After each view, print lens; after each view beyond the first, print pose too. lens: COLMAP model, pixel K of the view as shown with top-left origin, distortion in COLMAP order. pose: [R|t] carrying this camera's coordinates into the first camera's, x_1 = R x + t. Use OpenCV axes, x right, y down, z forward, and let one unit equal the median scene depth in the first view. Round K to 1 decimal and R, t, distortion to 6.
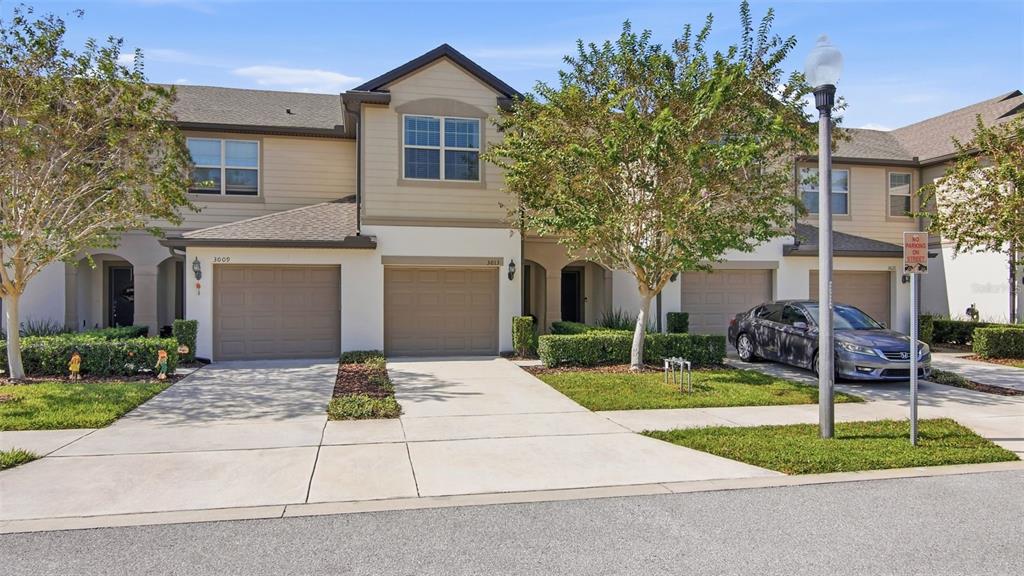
lens RADIAL K [[486.1, 0, 513.9], [0, 486.1, 292.2], [0, 0, 1]] dist [0.002356, -0.000217]
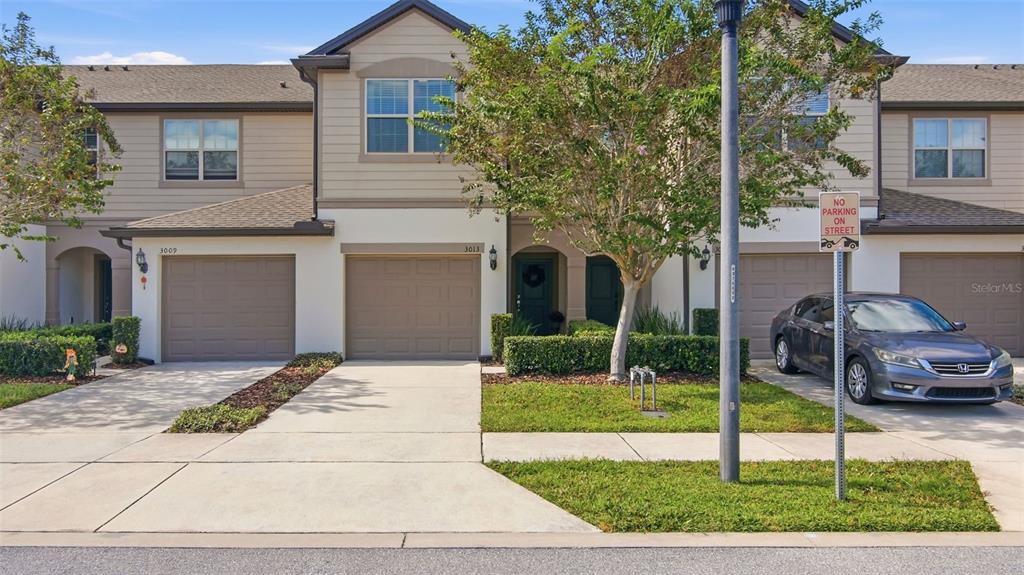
lens RADIAL K [[565.2, 0, 512.0], [0, 565.2, 287.5], [0, 0, 1]] dist [0.003420, 0.001015]
pose [[0.987492, -0.005812, -0.157560, 0.201573], [0.006342, 0.999976, 0.002864, 0.003197], [0.157540, -0.003828, 0.987505, 0.053454]]
